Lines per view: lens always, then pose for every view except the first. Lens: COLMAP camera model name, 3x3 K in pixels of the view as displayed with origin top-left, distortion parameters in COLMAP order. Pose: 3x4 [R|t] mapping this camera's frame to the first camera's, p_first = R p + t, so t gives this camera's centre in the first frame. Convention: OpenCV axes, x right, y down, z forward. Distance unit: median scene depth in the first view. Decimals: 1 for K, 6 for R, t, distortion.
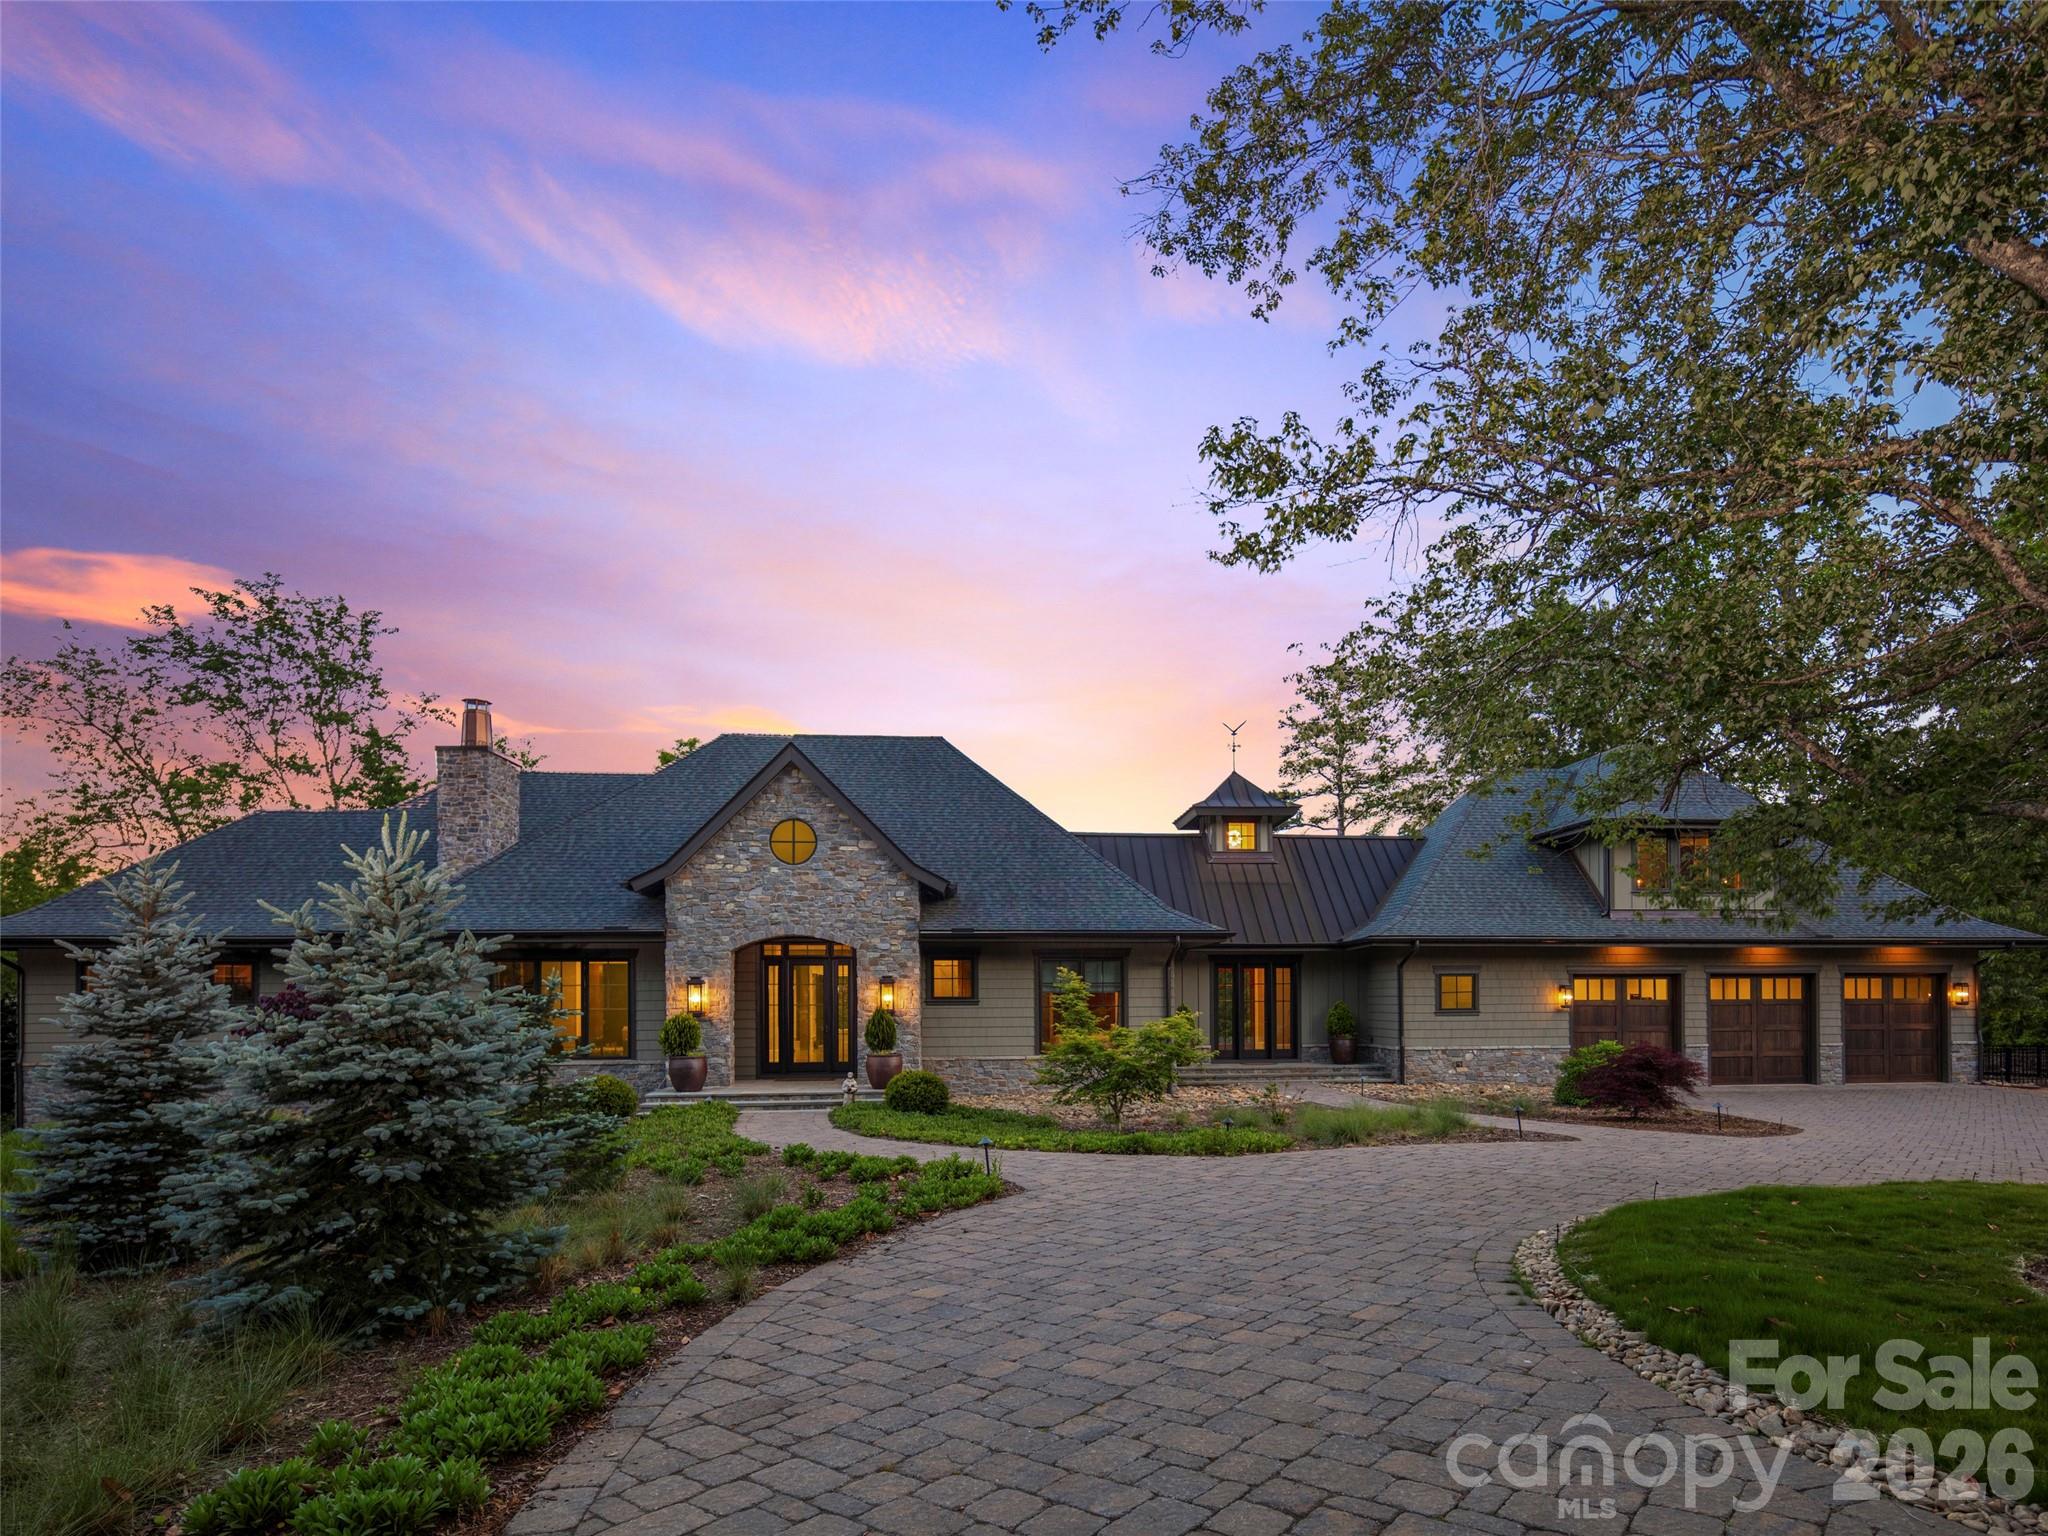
lens RADIAL K [[975.7, 0, 1034.3], [0, 975.7, 912.0], [0, 0, 1]] dist [0.002699, -0.000588]
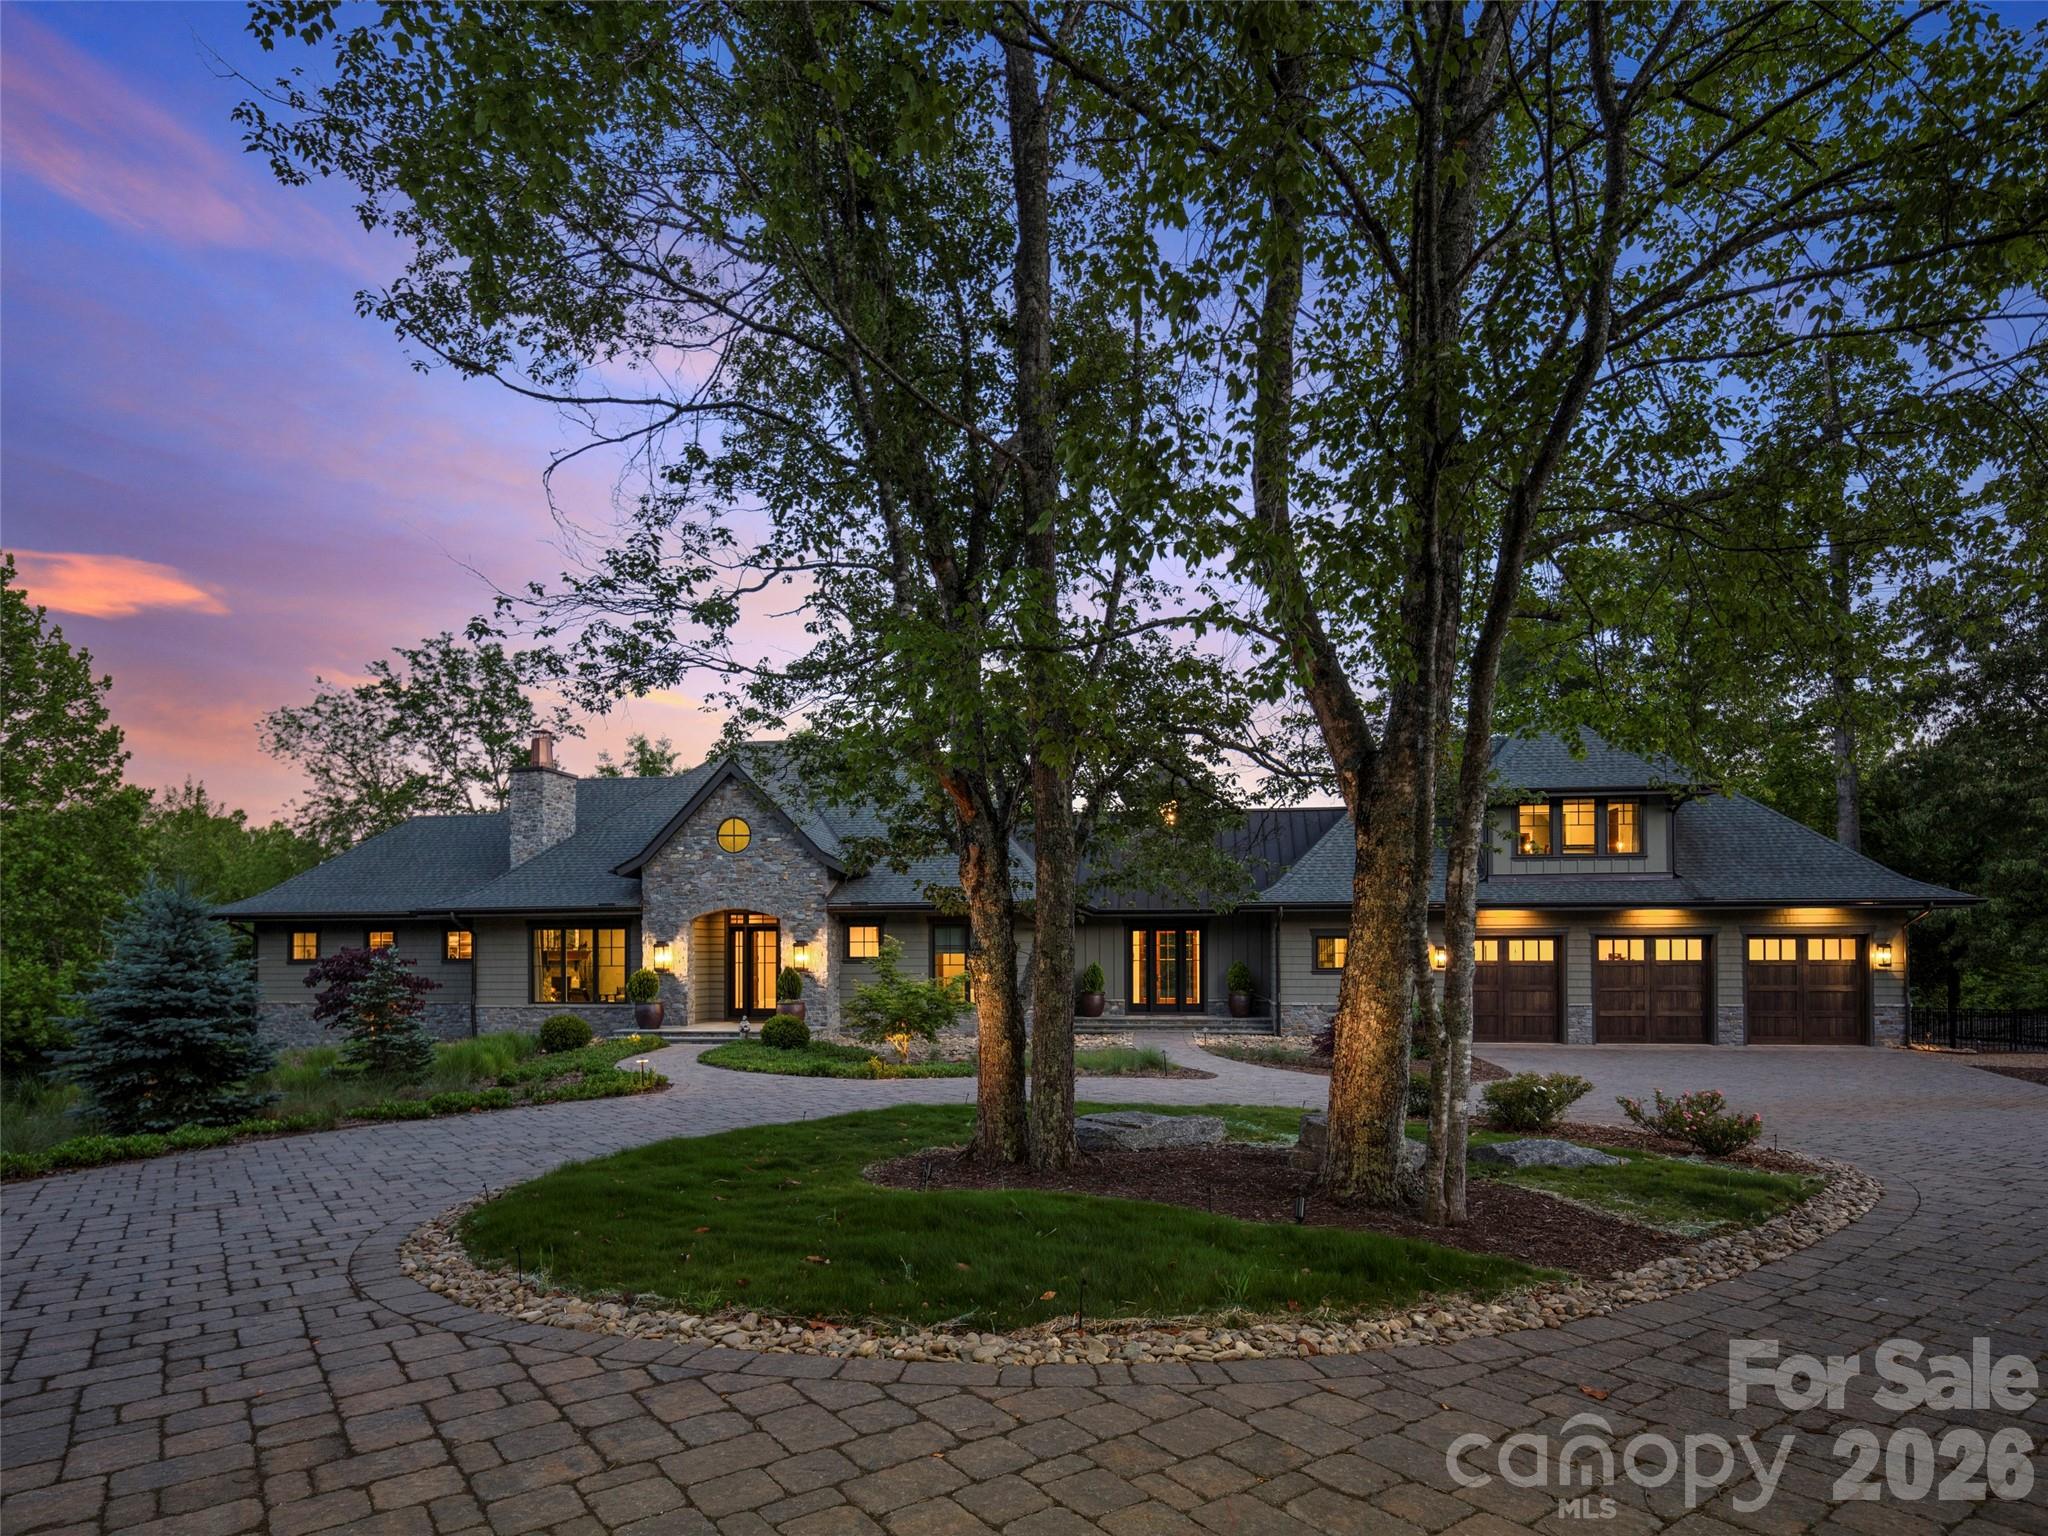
lens RADIAL K [[954.1, 0, 1032.5], [0, 954.1, 862.8], [0, 0, 1]] dist [-0.001079, -0.000417]
pose [[0.977333, -0.018815, -0.210871, 0.321017], [0.017782, 0.999819, -0.006794, -0.016608], [0.210960, 0.002890, 0.977490, -0.109861]]
